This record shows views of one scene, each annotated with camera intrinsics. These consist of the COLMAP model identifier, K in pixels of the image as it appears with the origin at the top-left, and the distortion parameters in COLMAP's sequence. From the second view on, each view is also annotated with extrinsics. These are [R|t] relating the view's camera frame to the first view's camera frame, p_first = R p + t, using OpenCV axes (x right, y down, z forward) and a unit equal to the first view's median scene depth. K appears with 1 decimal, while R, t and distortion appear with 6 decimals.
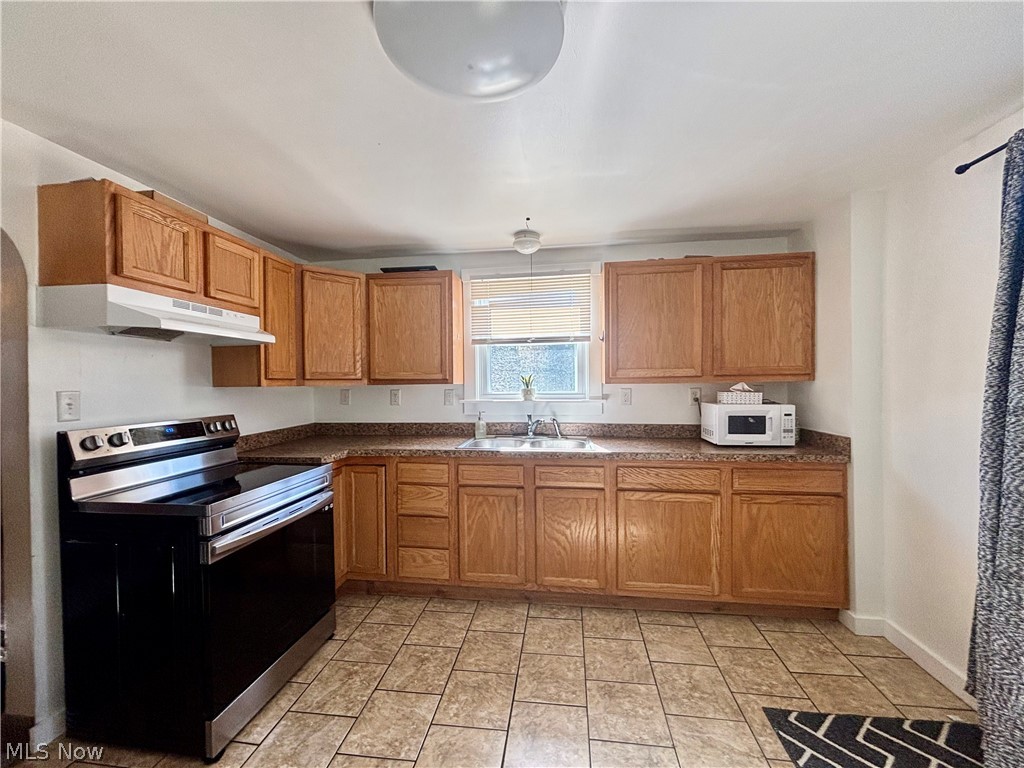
lens RADIAL K [[413.7, 0, 511.1], [0, 413.7, 386.0], [0, 0, 1]] dist [0.002545, -0.000410]
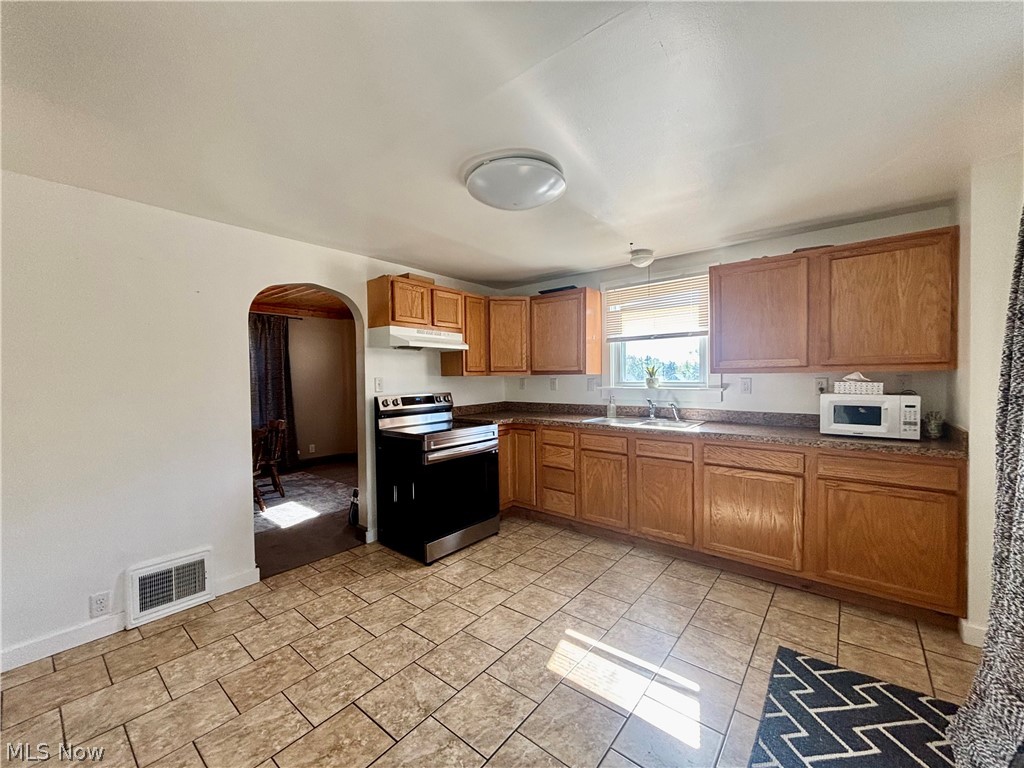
lens RADIAL K [[413.7, 0, 511.1], [0, 413.7, 386.0], [0, 0, 1]] dist [0.002545, -0.000410]
pose [[0.850870, 0.013685, -0.525198, 0.394332], [-0.002550, 0.999756, 0.021920, 0.004961], [0.525370, -0.017312, 0.850698, -0.277850]]
